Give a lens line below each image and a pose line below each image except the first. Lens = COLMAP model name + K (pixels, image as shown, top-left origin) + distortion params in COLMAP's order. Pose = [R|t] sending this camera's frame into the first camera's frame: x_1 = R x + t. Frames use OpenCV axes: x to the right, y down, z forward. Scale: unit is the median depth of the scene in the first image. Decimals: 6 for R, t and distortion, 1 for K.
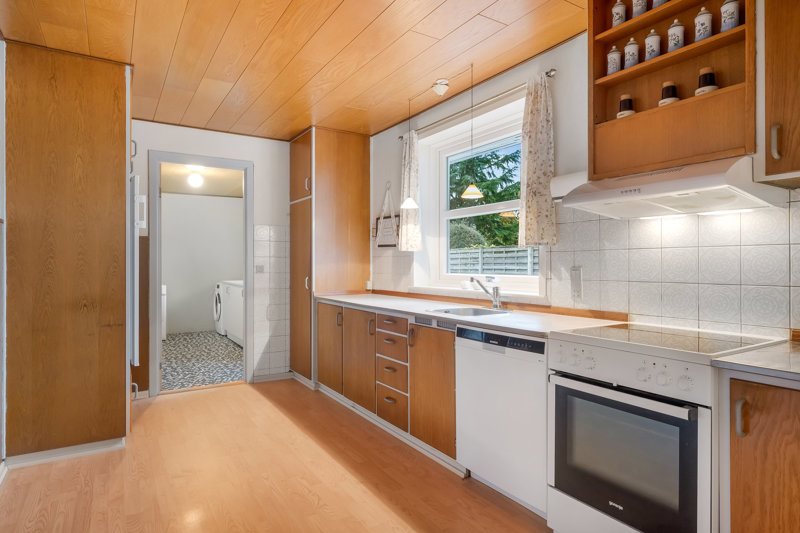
lens RADIAL K [[452.0, 0, 398.7], [0, 452.0, 261.8], [0, 0, 1]] dist [0.002226, 0.000002]
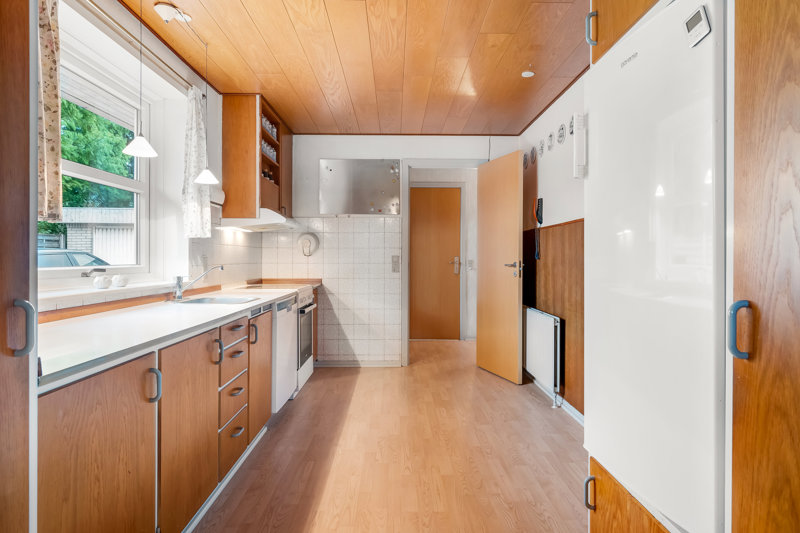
lens RADIAL K [[452.0, 0, 399.5], [0, 452.0, 264.5], [0, 0, 1]] dist [0.002226, 0.000002]
pose [[-0.846227, -0.005641, 0.532792, -0.811960], [-0.001251, 0.999962, 0.008600, 0.025693], [-0.532820, 0.006611, -0.846203, 1.864241]]
